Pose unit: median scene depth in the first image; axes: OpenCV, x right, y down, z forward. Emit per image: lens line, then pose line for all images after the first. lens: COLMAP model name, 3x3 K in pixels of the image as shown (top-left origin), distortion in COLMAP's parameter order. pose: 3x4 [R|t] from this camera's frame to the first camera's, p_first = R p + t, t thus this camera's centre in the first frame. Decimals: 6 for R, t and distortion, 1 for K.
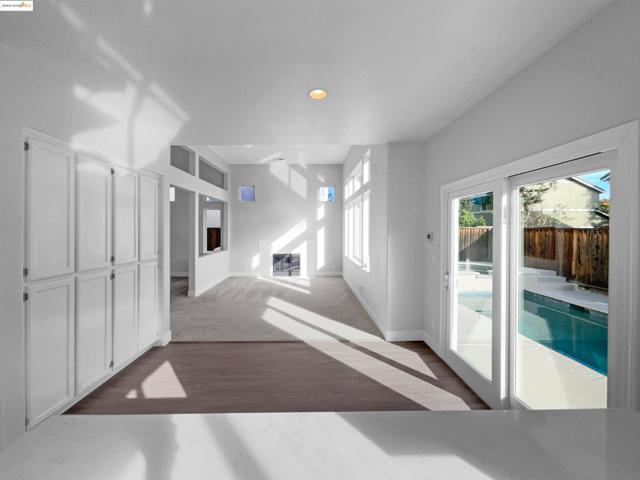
lens RADIAL K [[266.1, 0, 312.8], [0, 266.1, 234.1], [0, 0, 1]] dist [-0.001246, -0.000214]
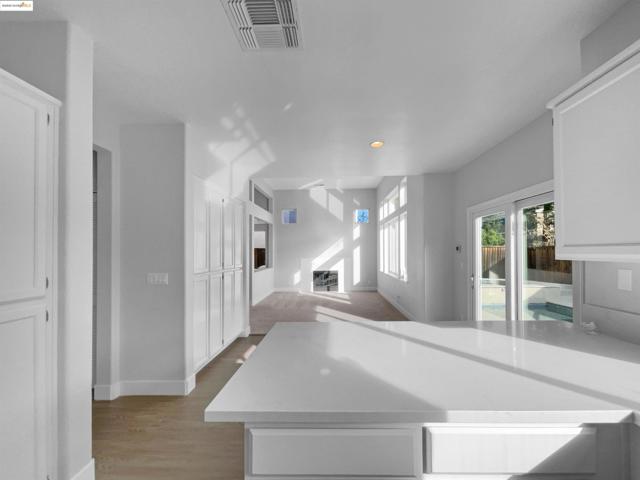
lens RADIAL K [[269.9, 0, 327.9], [0, 269.9, 253.8], [0, 0, 1]] dist [-0.002175, 0.003137]
pose [[0.999376, -0.007558, -0.034492, -0.057856], [0.007155, 0.999905, -0.011793, 0.020191], [0.034578, 0.011539, 0.999335, -0.127847]]
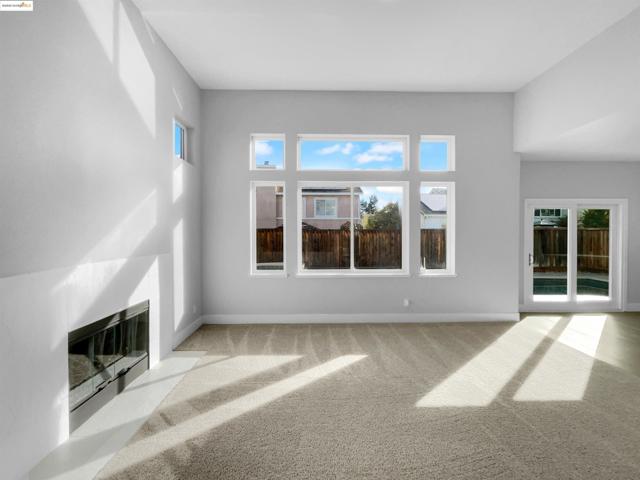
lens RADIAL K [[269.9, 0, 313.2], [0, 269.9, 235.3], [0, 0, 1]] dist [-0.002175, 0.003137]
pose [[-0.010259, -0.009937, 0.999898, -0.431351], [0.016706, 0.999809, 0.010107, -0.004346], [-0.999808, 0.016808, -0.010091, 0.933874]]
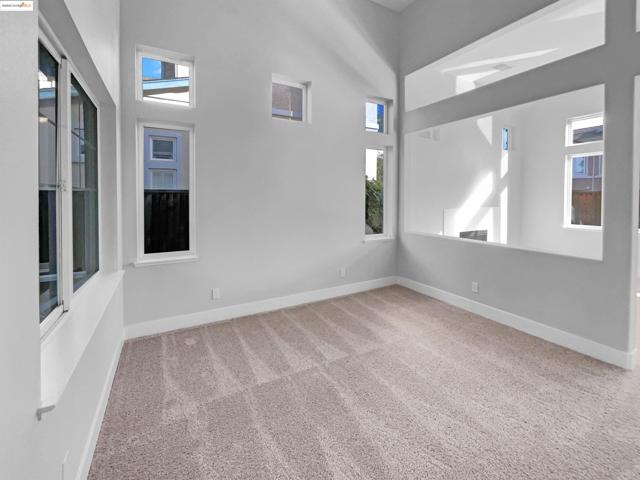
lens RADIAL K [[269.9, 0, 320.6], [0, 269.9, 202.4], [0, 0, 1]] dist [-0.002175, 0.003137]
pose [[0.873138, -0.016290, 0.487200, -0.807893], [0.015541, 0.999864, 0.005580, 0.000402], [-0.487225, 0.002700, 0.873273, 0.740486]]
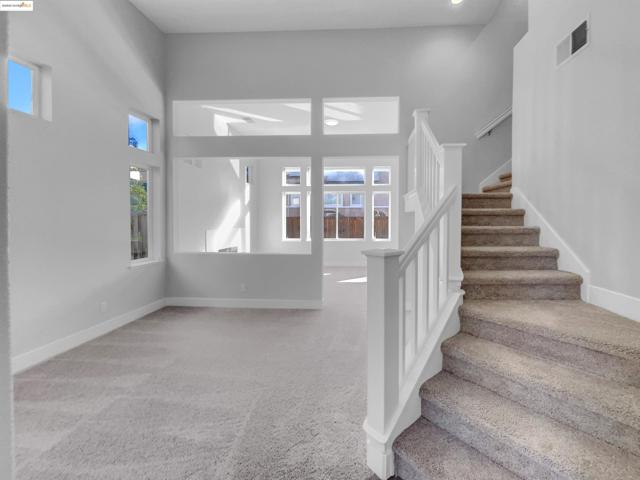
lens RADIAL K [[269.9, 0, 342.9], [0, 269.9, 218.5], [0, 0, 1]] dist [-0.002175, 0.003137]
pose [[0.058723, 0.005610, 0.998259, -0.931663], [0.017243, 0.999829, -0.006633, 0.004906], [-0.998125, 0.017603, 0.058616, 0.755429]]
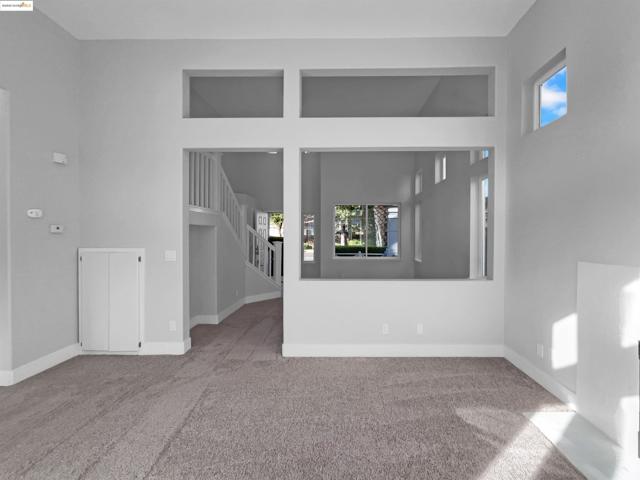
lens RADIAL K [[269.9, 0, 332.5], [0, 269.9, 235.4], [0, 0, 1]] dist [-0.002175, 0.003137]
pose [[-0.016539, 0.003404, -0.999857, 0.059264], [-0.021434, 0.999763, 0.003758, 0.002502], [0.999633, 0.021493, -0.016462, 0.904283]]
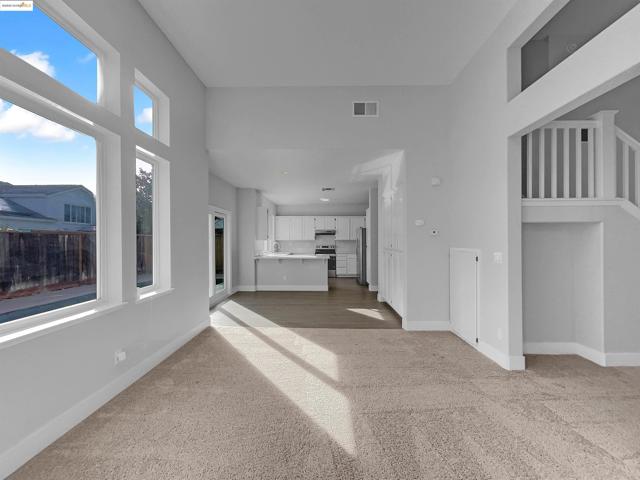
lens RADIAL K [[269.9, 0, 323.9], [0, 269.9, 239.8], [0, 0, 1]] dist [-0.002175, 0.003137]
pose [[-0.999920, 0.004652, 0.011773, -0.109487], [0.004839, 0.999861, 0.015974, 0.007867], [-0.011697, 0.016030, -0.999803, 1.041573]]
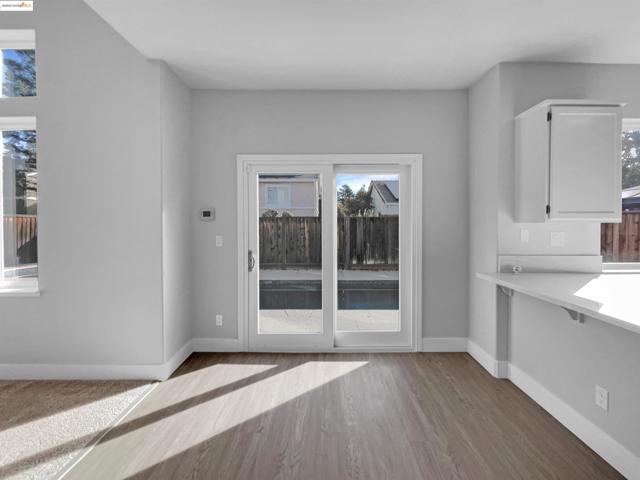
lens RADIAL K [[269.9, 0, 327.9], [0, 269.9, 228.6], [0, 0, 1]] dist [-0.002175, 0.003137]
pose [[0.010687, -0.014158, 0.999843, -0.168264], [0.018744, 0.999727, 0.013956, 0.022231], [-0.999767, 0.018592, 0.010949, 0.295088]]
